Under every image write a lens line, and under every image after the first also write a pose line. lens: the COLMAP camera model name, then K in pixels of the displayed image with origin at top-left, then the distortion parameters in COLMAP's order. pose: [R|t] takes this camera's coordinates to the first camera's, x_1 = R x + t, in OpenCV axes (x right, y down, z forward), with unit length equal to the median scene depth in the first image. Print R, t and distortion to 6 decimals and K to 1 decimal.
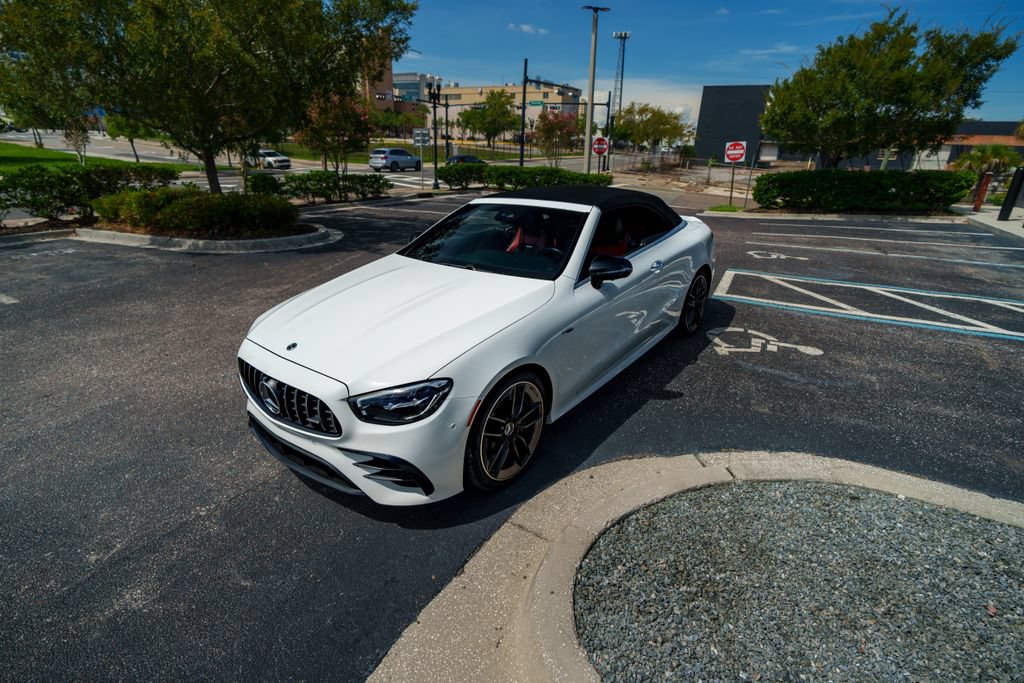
lens RADIAL K [[485.0, 0, 511.3], [0, 485.0, 341.6], [0, 0, 1]] dist [-0.003211, 0.001336]
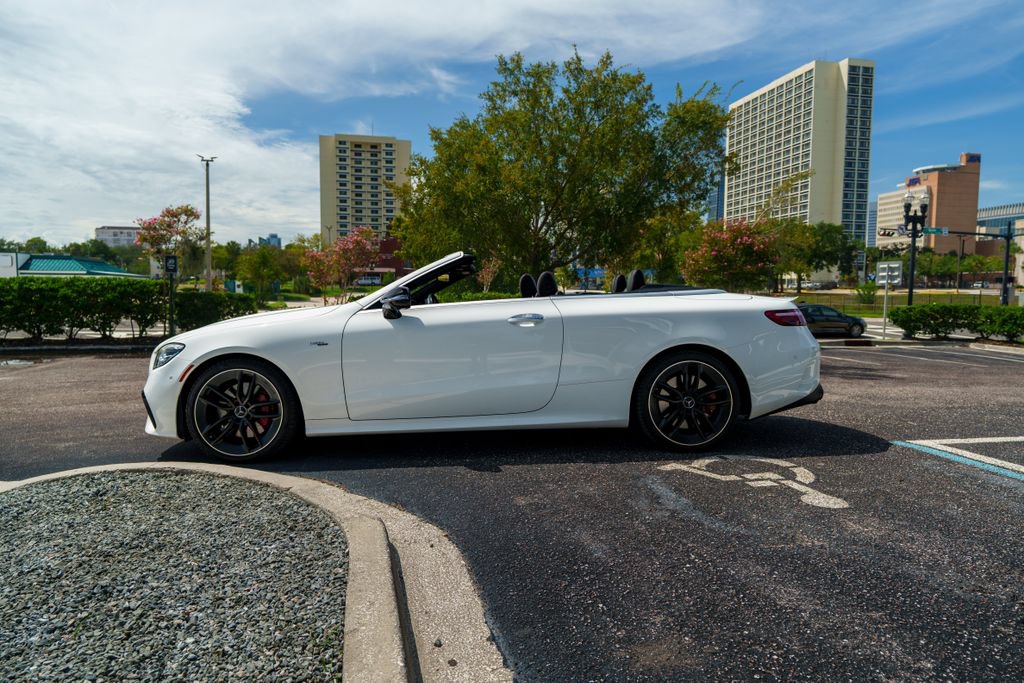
lens RADIAL K [[620.6, 0, 510.3], [0, 620.6, 332.5], [0, 0, 1]] dist [-0.002733, 0.003237]
pose [[0.653102, 0.021568, -0.756963, 0.592568], [-0.271603, 0.939761, -0.207561, 0.052229], [0.706887, 0.341152, 0.619617, 0.179575]]
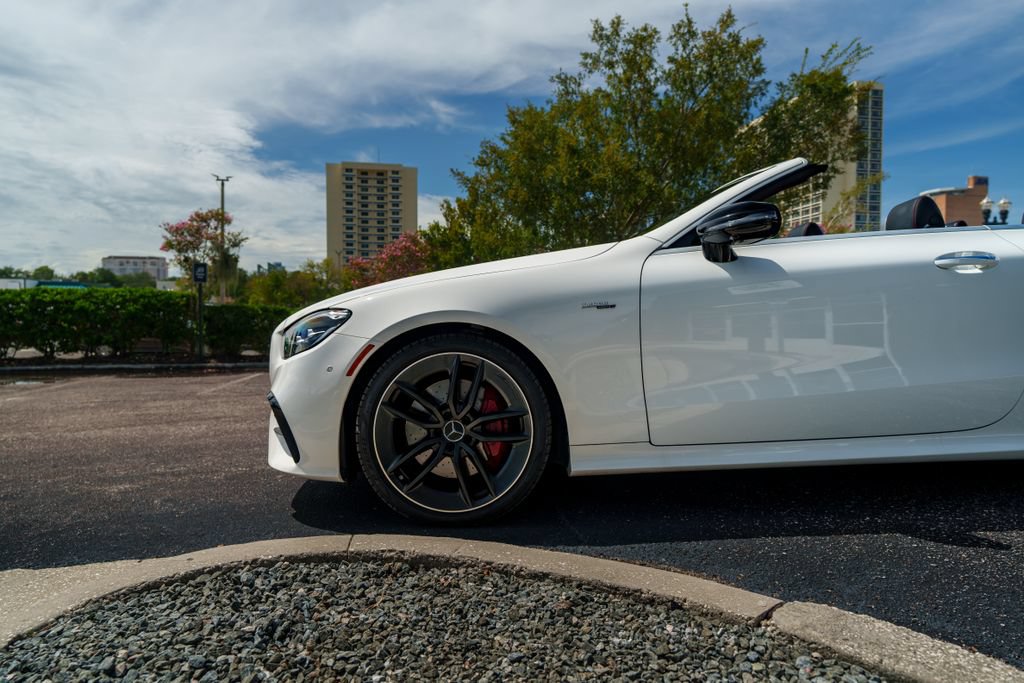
lens RADIAL K [[620.6, 0, 504.0], [0, 620.6, 334.6], [0, 0, 1]] dist [-0.002733, 0.003237]
pose [[0.644272, -0.013206, -0.764682, 0.255675], [-0.268794, 0.932154, -0.242567, 0.093559], [0.716005, 0.361821, 0.597011, 0.196253]]
